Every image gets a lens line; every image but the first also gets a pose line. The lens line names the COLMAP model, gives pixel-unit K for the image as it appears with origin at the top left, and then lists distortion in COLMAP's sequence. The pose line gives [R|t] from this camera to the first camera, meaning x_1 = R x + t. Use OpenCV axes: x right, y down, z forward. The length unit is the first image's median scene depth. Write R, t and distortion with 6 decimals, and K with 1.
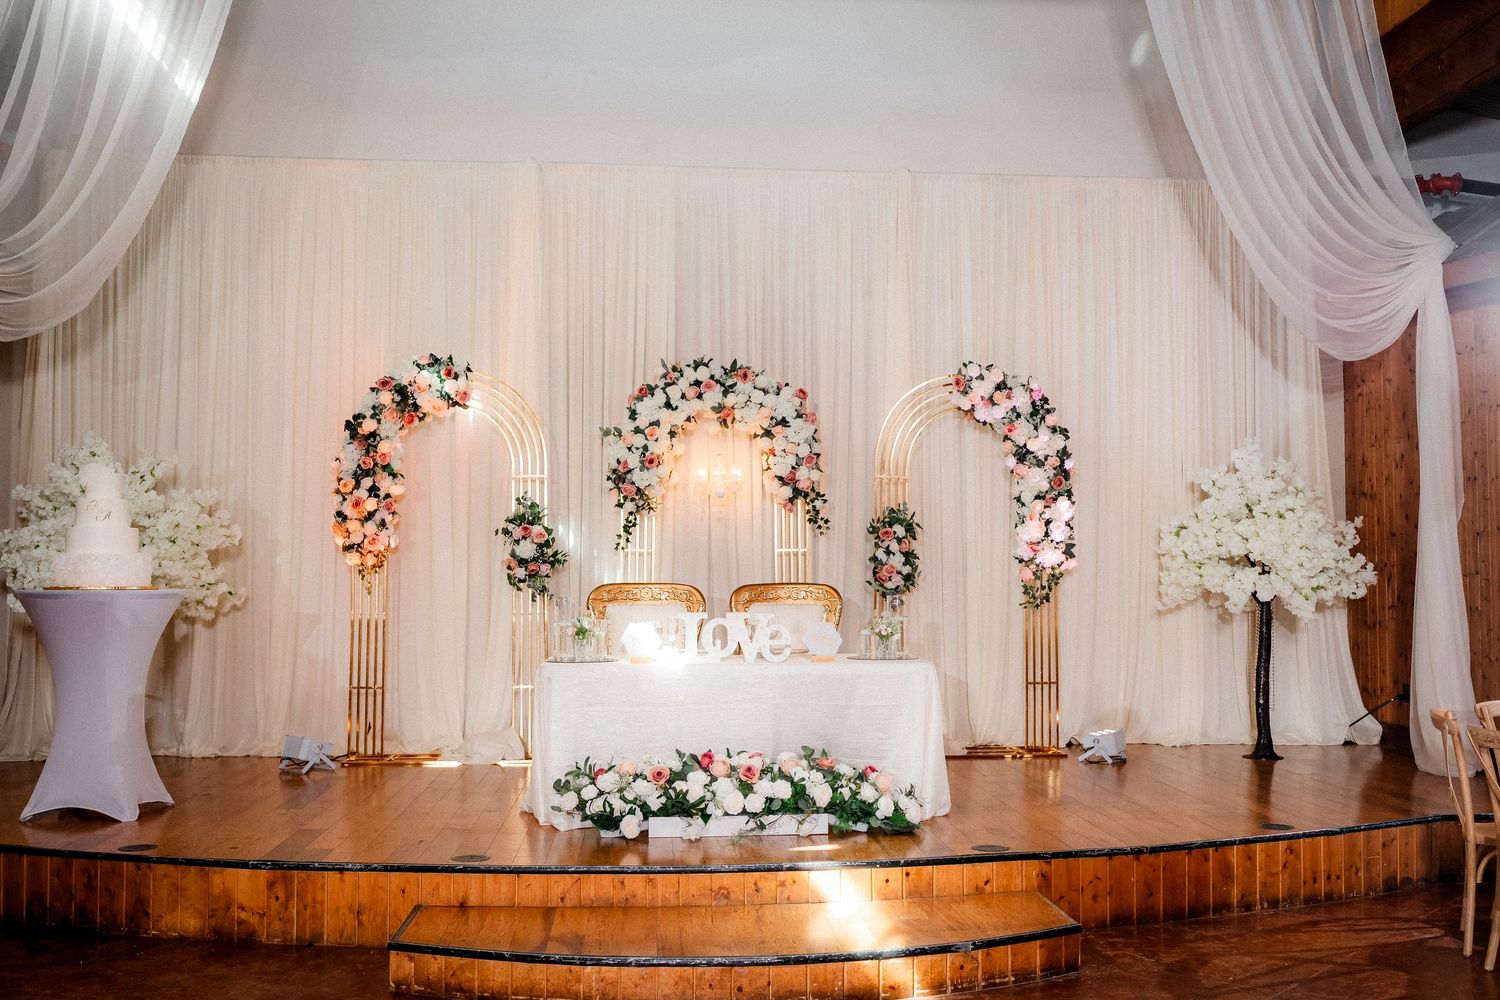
lens RADIAL K [[1489.3, 0, 753.3], [0, 1489.3, 502.7], [0, 0, 1]] dist [0.015649, 0.000000]
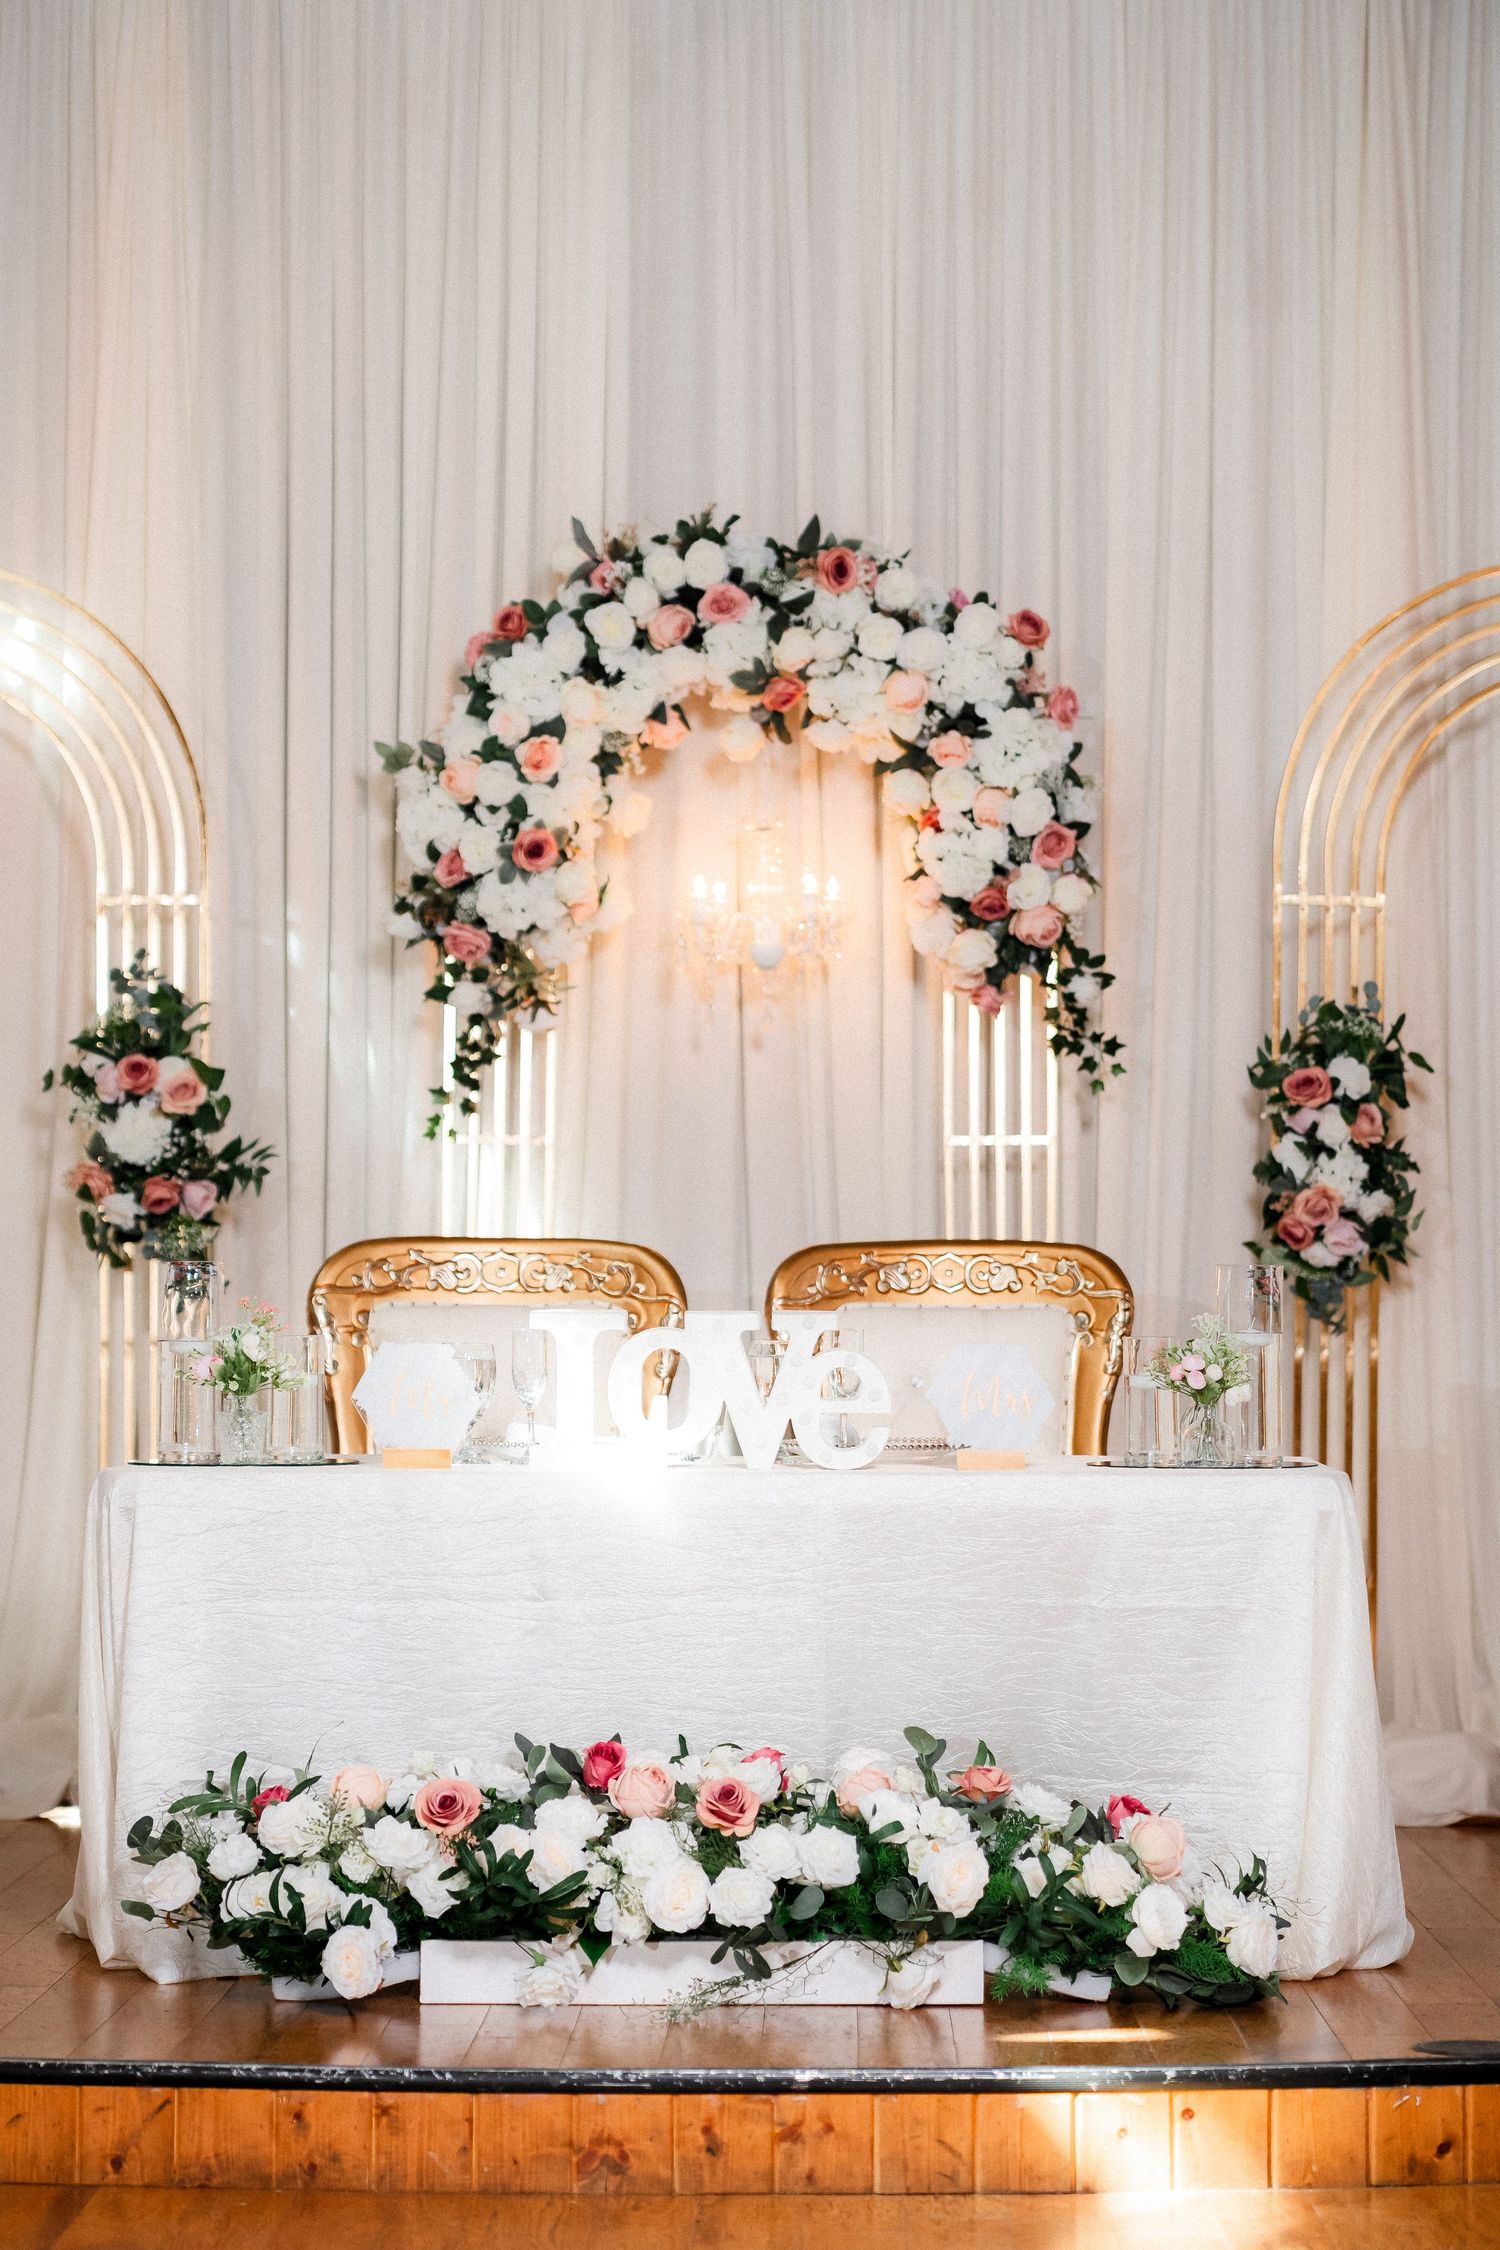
lens RADIAL K [[5506.8, 0, 748.4], [0, 5506.8, 1124.9], [0, 0, 1]] dist [0.009607, 0.000000]
pose [[0.993753, 0.001119, -0.111597, 0.113039], [-0.000477, 0.999983, 0.005784, 0.024813], [0.111601, -0.005694, 0.993737, -0.143719]]
